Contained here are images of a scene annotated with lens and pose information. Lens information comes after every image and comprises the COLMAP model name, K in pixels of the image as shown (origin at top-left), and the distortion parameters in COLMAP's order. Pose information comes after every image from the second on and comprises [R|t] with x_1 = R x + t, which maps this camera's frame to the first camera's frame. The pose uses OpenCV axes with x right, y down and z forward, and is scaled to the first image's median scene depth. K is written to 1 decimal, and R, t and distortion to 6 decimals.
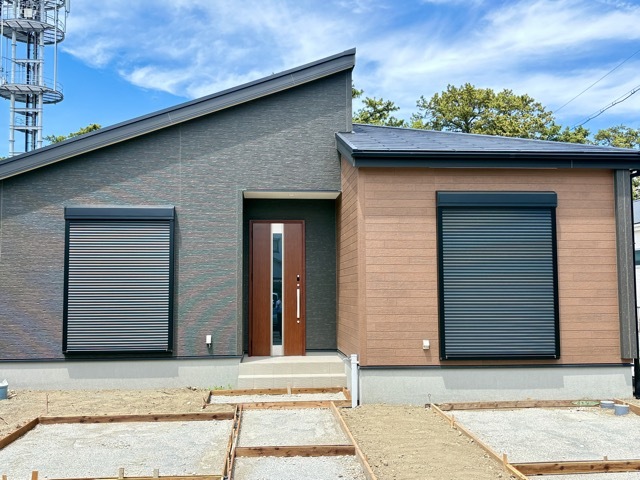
lens RADIAL K [[664.1, 0, 320.6], [0, 664.1, 240.9], [0, 0, 1]] dist [0.033413, 0.000000]
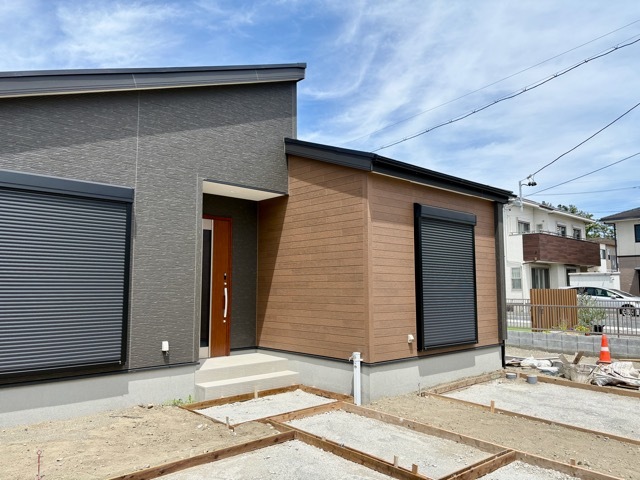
lens RADIAL K [[486.7, 0, 319.8], [0, 486.7, 238.4], [0, 0, 1]] dist [-0.003045, 0.001869]
pose [[0.793329, 0.067875, 0.604997, -0.400035], [-0.050134, 0.997674, -0.046190, 0.028695], [-0.606725, 0.006312, 0.794887, 0.379190]]
